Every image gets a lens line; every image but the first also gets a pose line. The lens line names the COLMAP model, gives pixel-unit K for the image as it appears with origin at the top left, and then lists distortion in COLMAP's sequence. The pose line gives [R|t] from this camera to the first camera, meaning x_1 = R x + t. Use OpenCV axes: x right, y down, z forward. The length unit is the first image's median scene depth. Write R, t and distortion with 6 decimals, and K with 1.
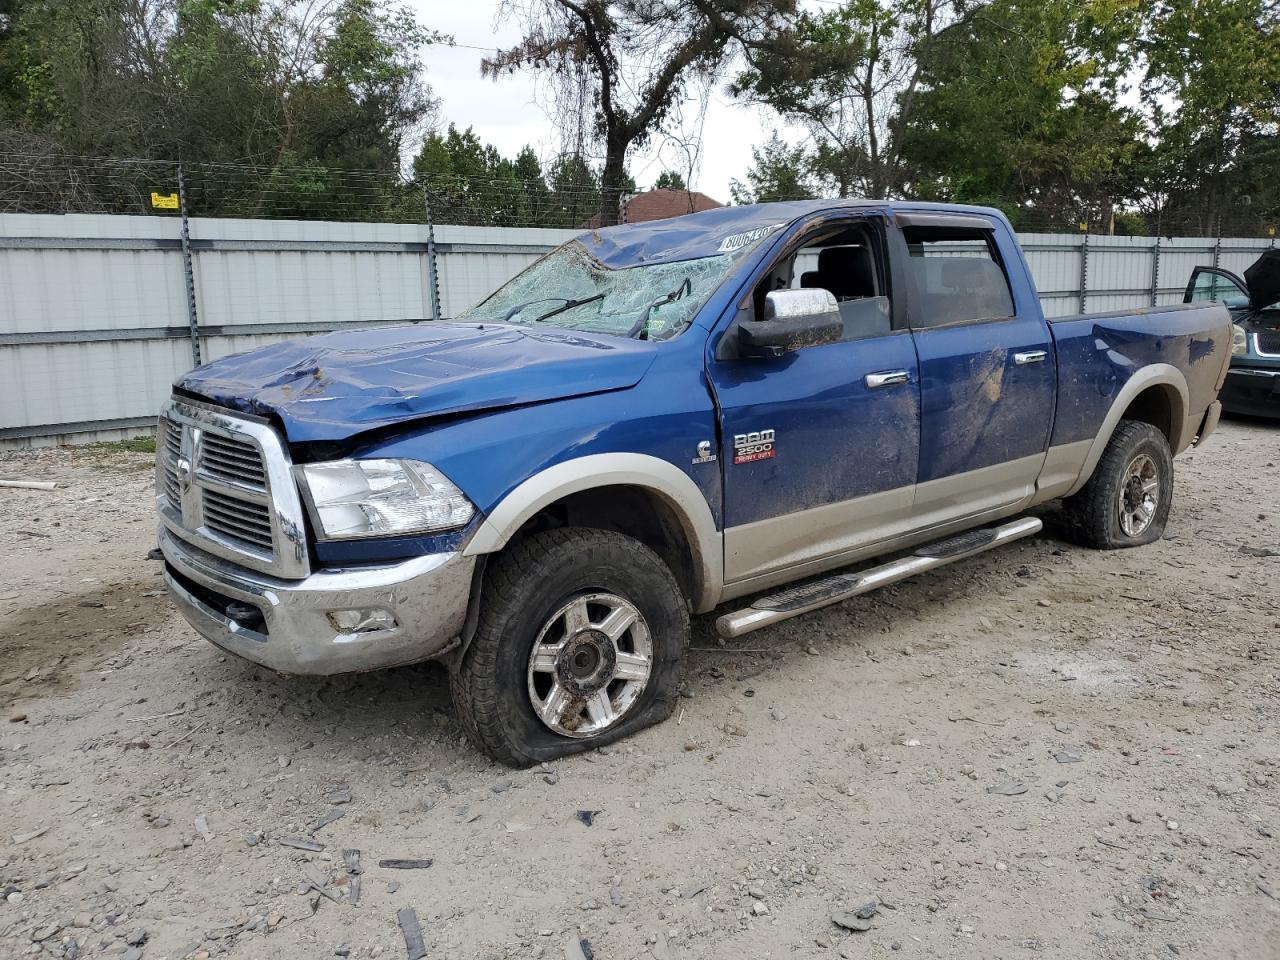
lens RADIAL K [[1073.9, 0, 609.9], [0, 1073.9, 478.9], [0, 0, 1]] dist [0.032090, -0.004707]
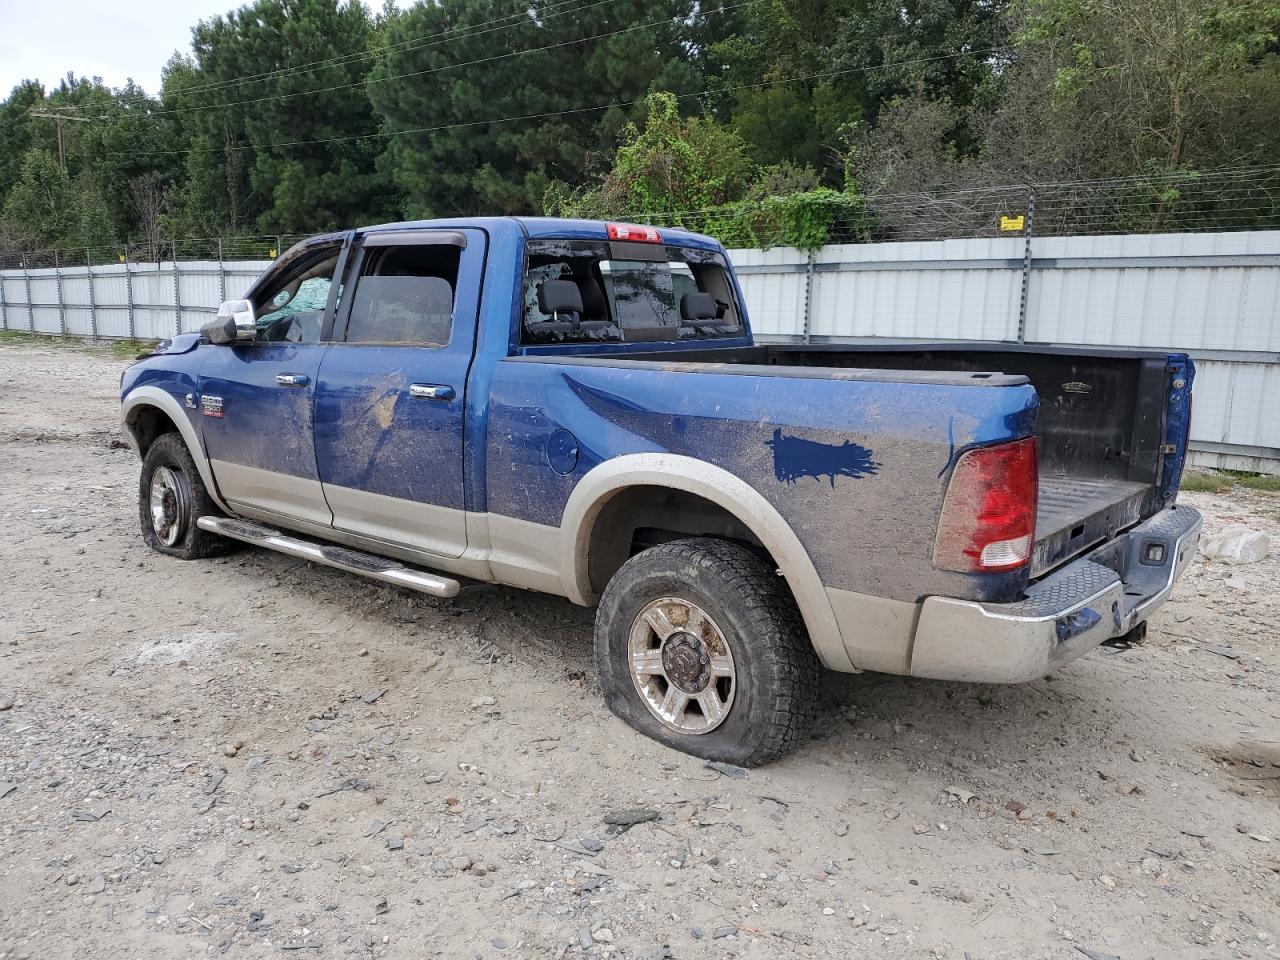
lens RADIAL K [[1047.0, 0, 639.0], [0, 1047.0, 504.7], [0, 0, 1]] dist [0.002408, 0.004880]
pose [[0.143111, 0.210409, -0.967082, 1.307596], [-0.196456, 0.963735, 0.180609, -0.219801], [0.970012, 0.164142, 0.179258, 1.072070]]
